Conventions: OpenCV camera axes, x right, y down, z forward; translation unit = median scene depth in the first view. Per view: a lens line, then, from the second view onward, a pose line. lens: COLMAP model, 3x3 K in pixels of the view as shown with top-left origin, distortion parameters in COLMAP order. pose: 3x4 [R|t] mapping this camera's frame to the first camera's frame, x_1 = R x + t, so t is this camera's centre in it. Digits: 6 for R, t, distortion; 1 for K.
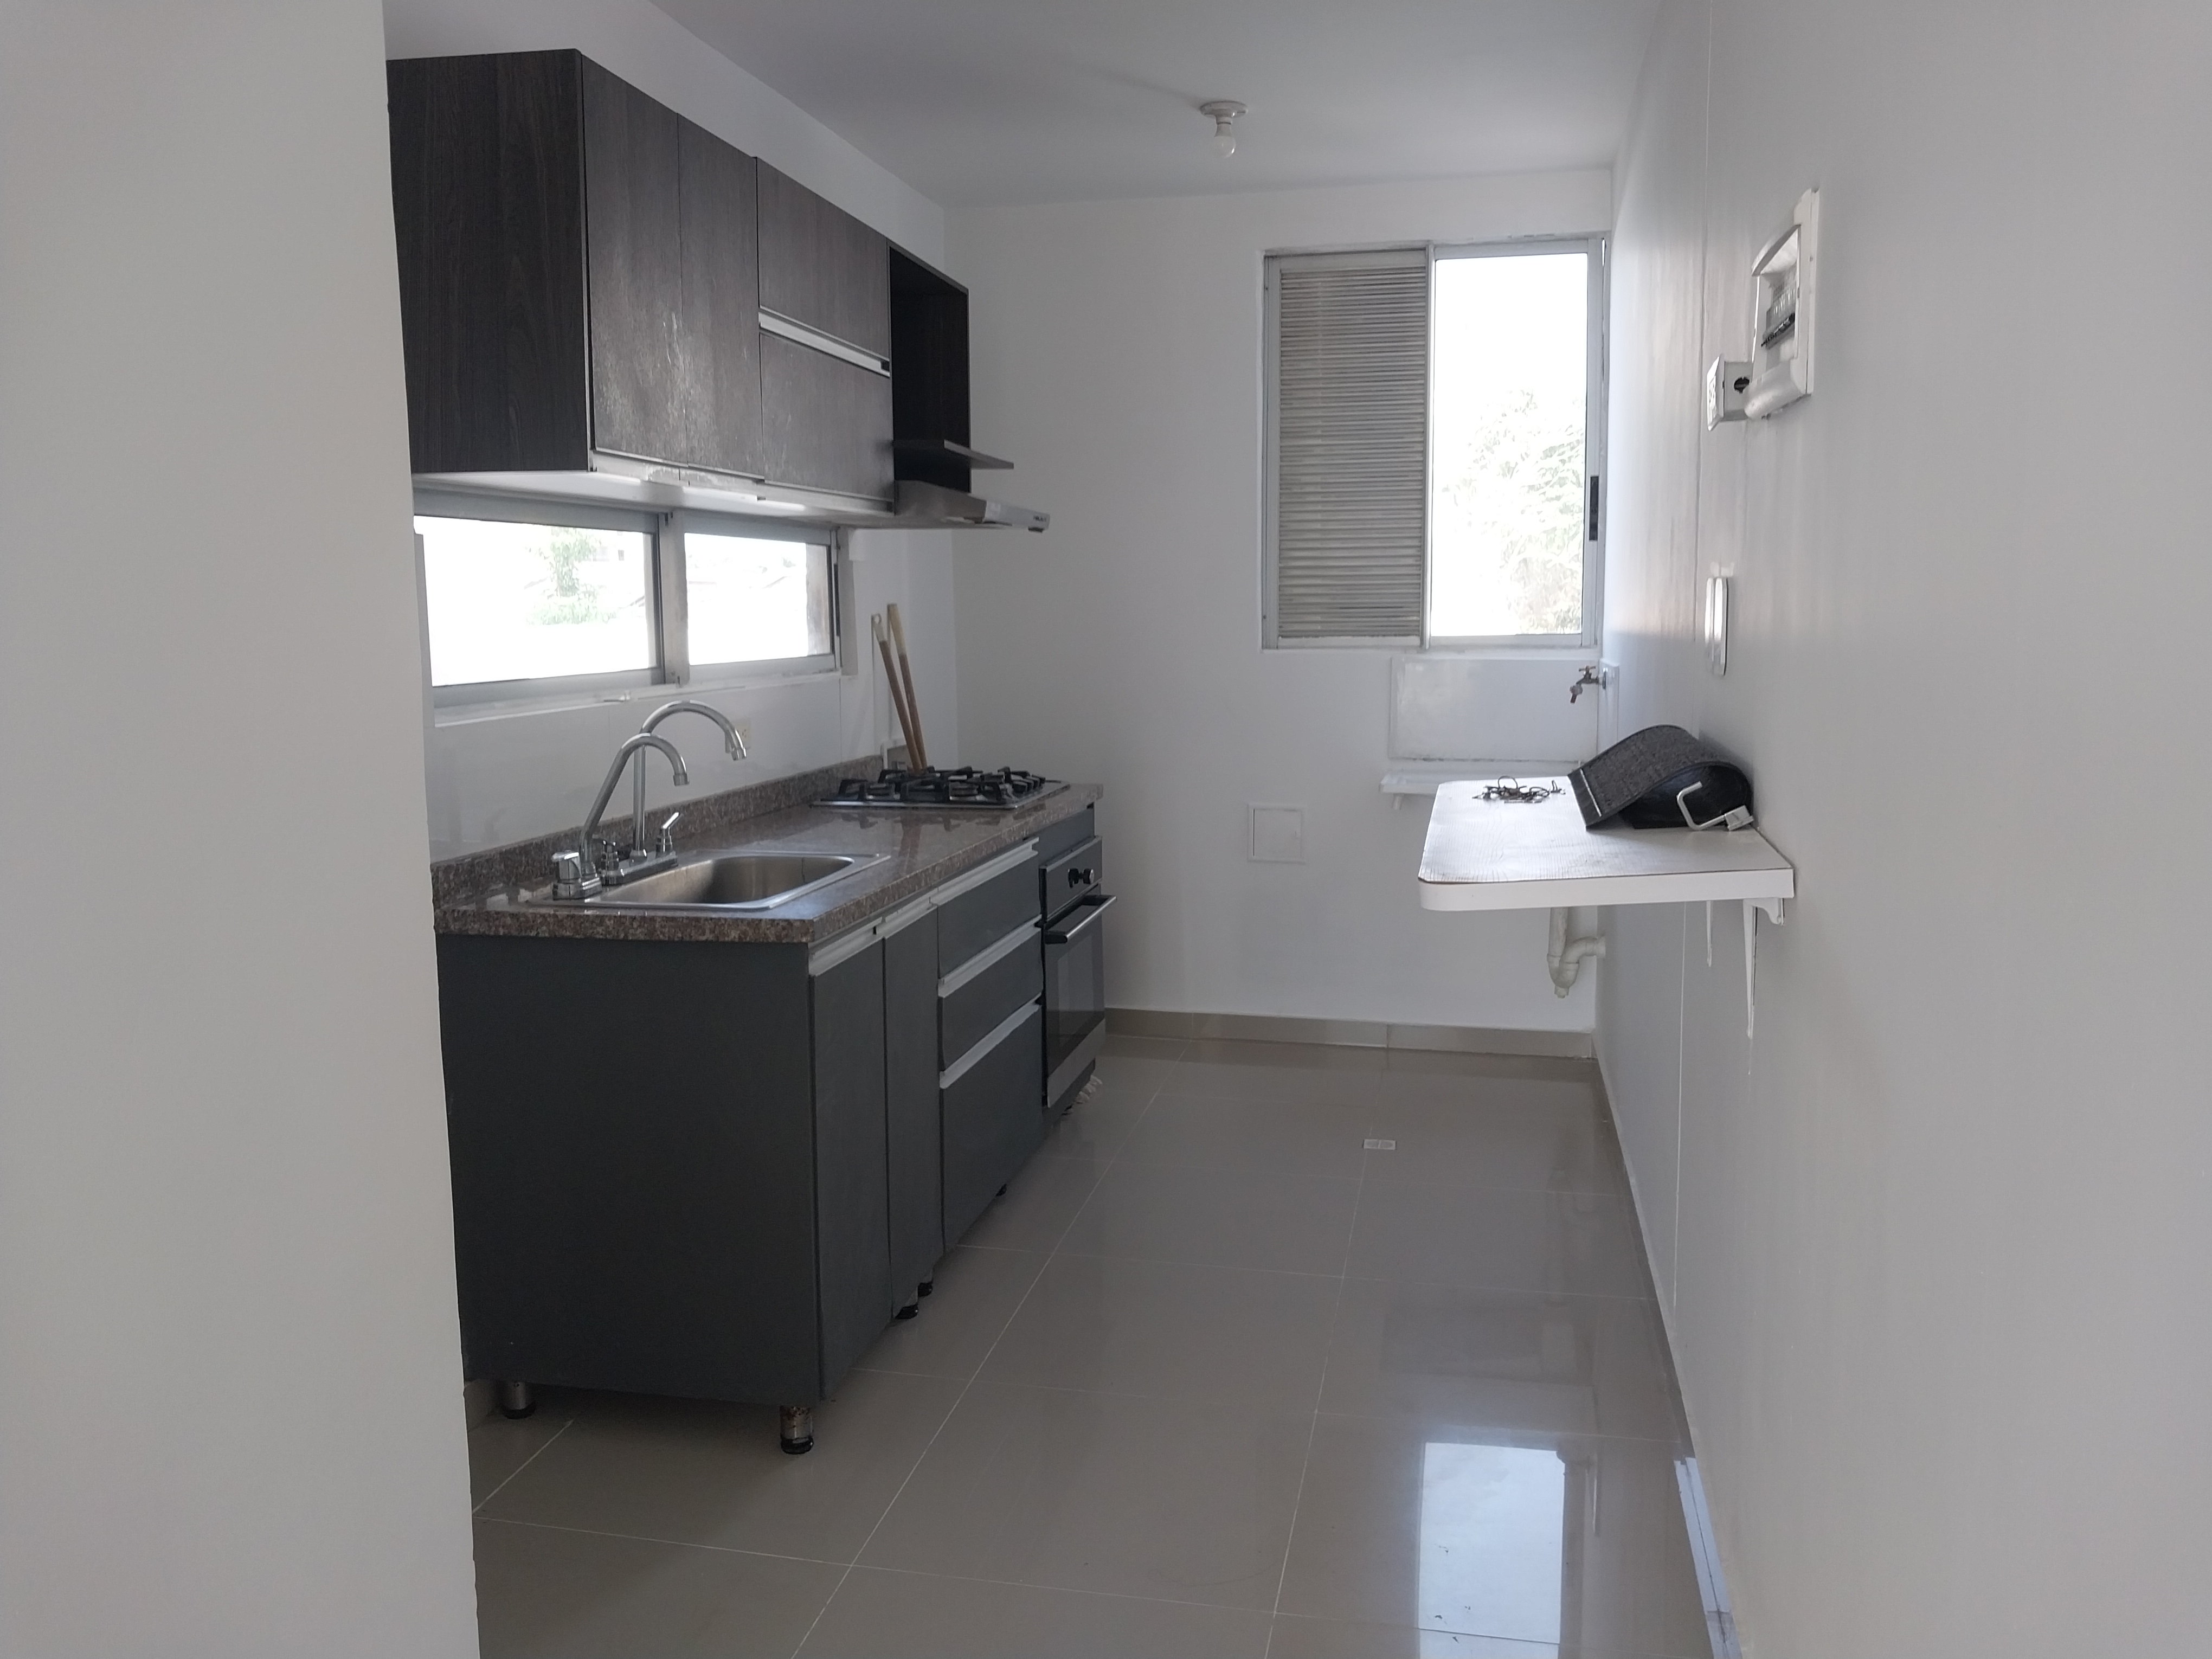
lens RADIAL K [[1777.5, 0, 1106.0], [0, 1777.5, 829.5], [0, 0, 1]] dist [0.008972, -0.000226]
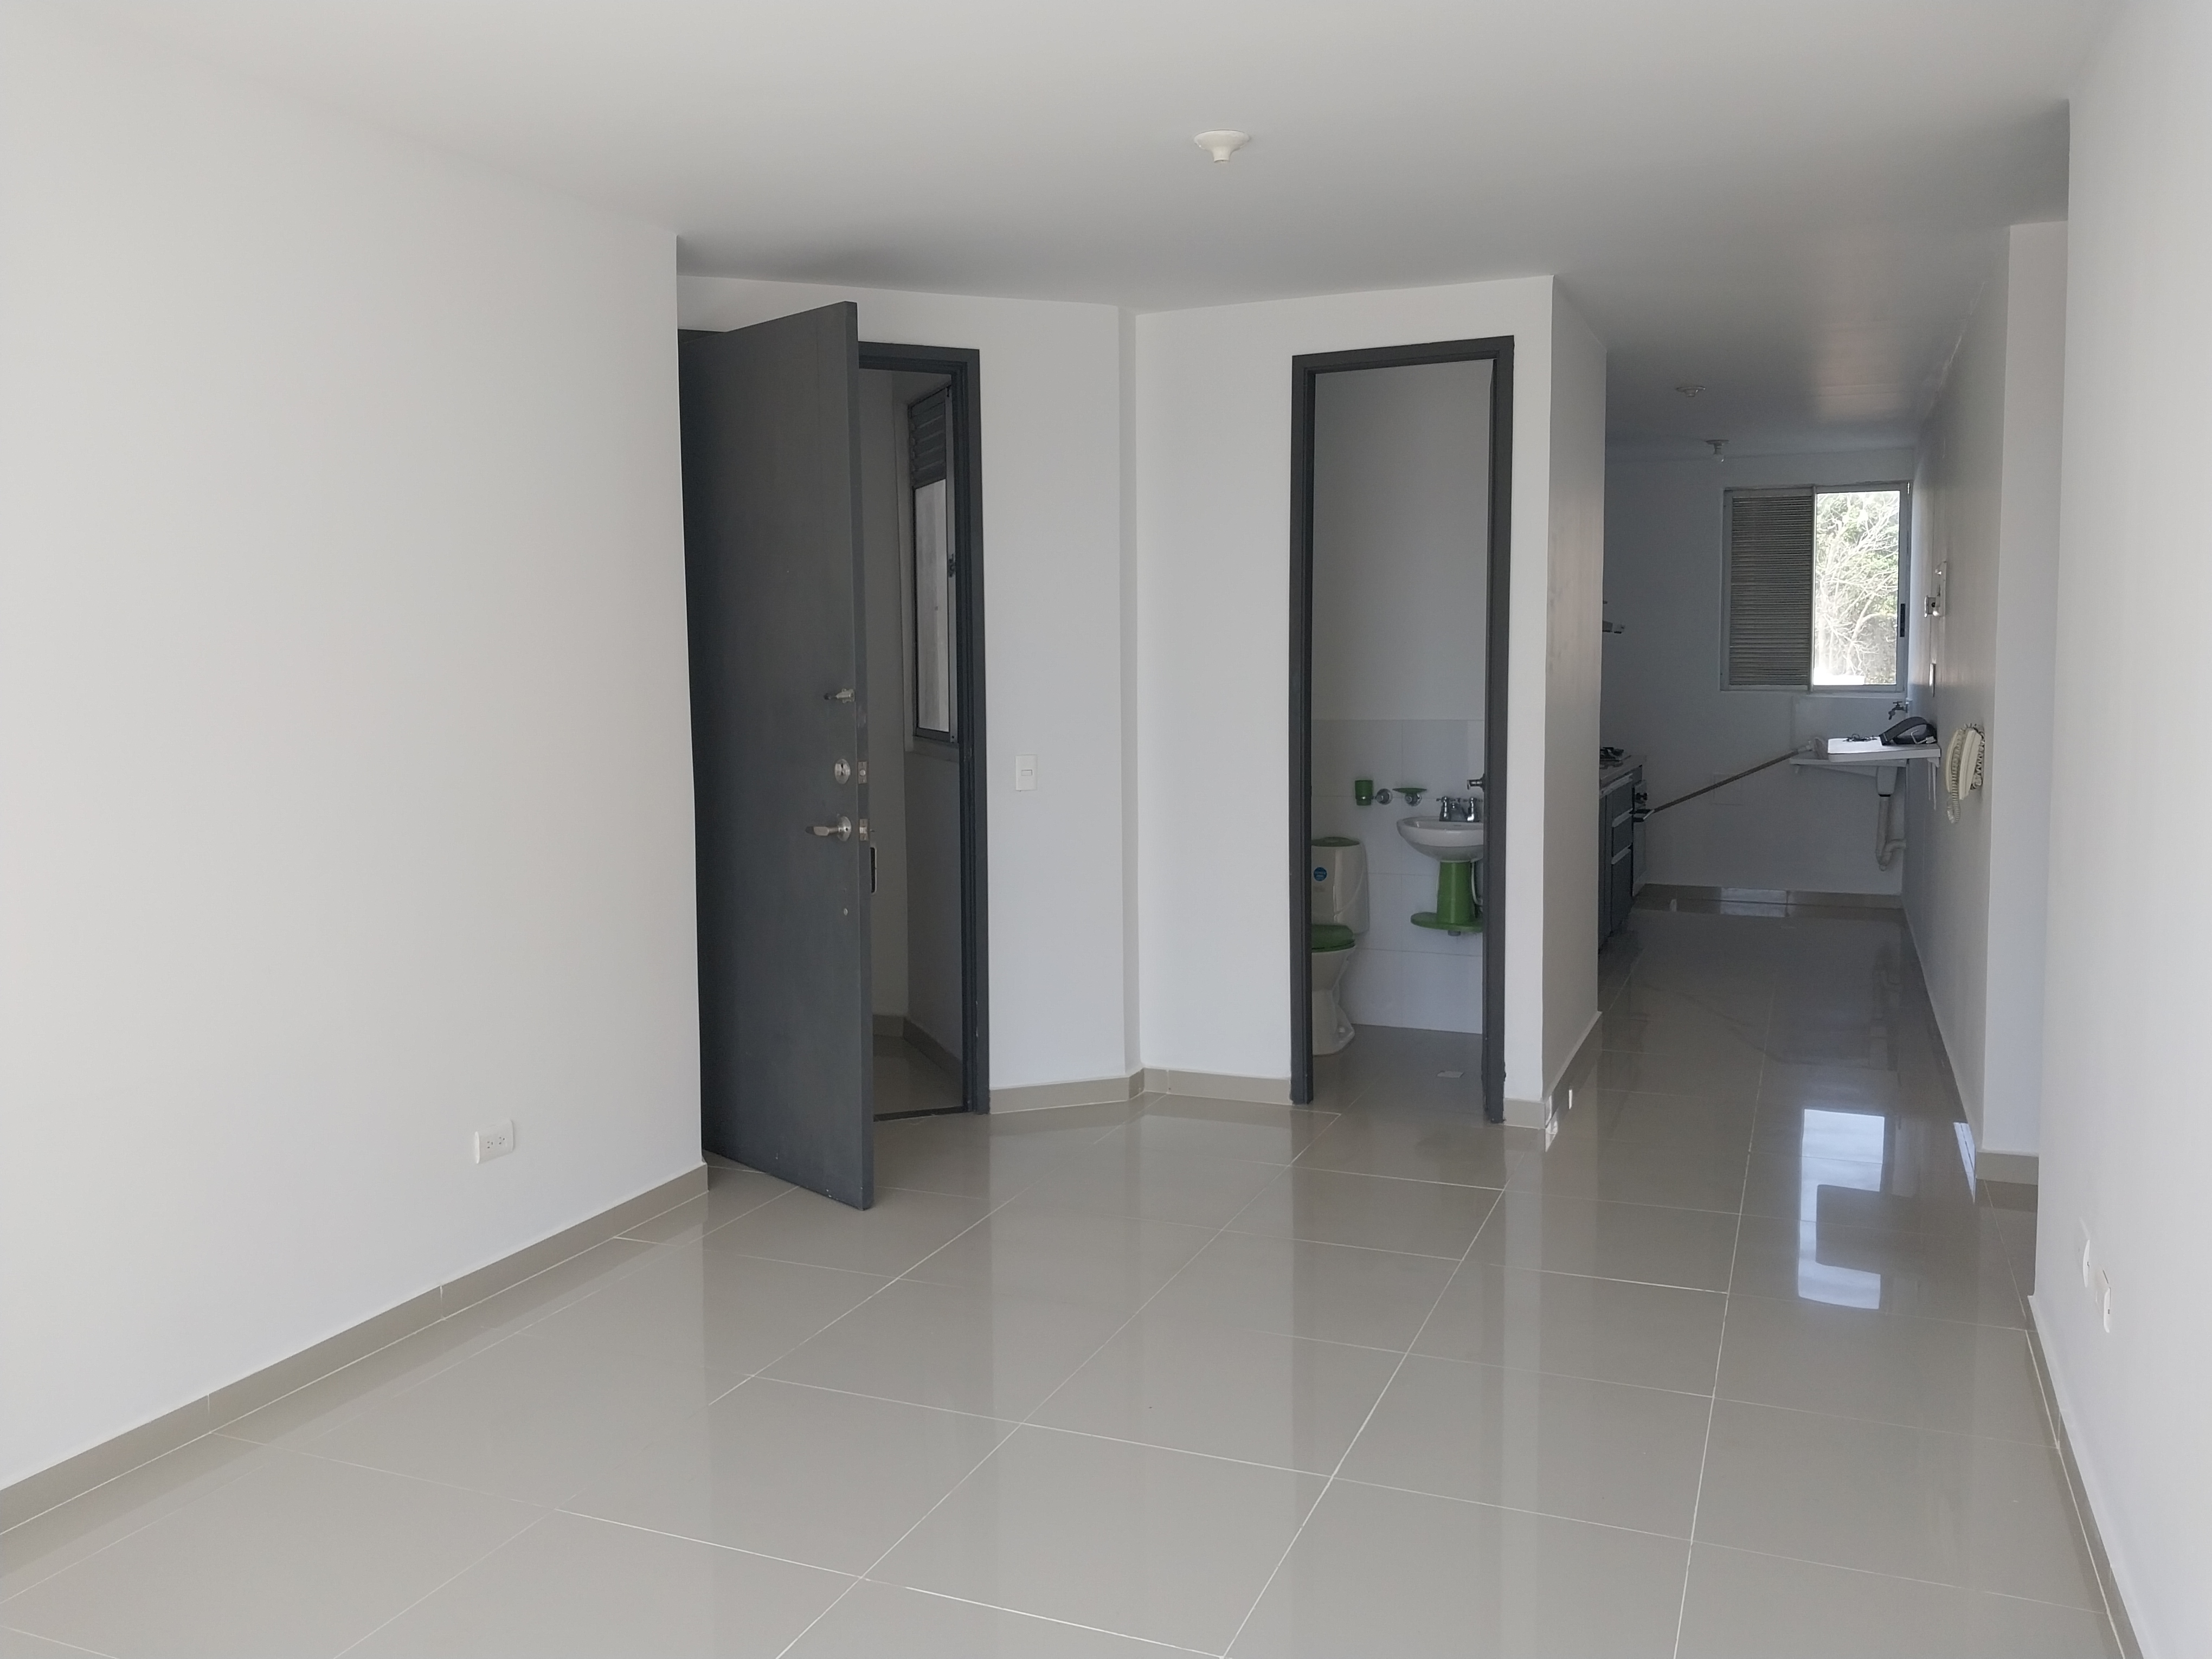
lens RADIAL K [[1784.4, 0, 1109.2], [0, 1784.4, 774.0], [0, 0, 1]] dist [-0.012069, -0.001599]
pose [[0.984693, 0.020130, -0.173133, -0.237276], [-0.030120, 0.998017, -0.055273, 0.119262], [0.171677, 0.059642, 0.983346, -1.042861]]
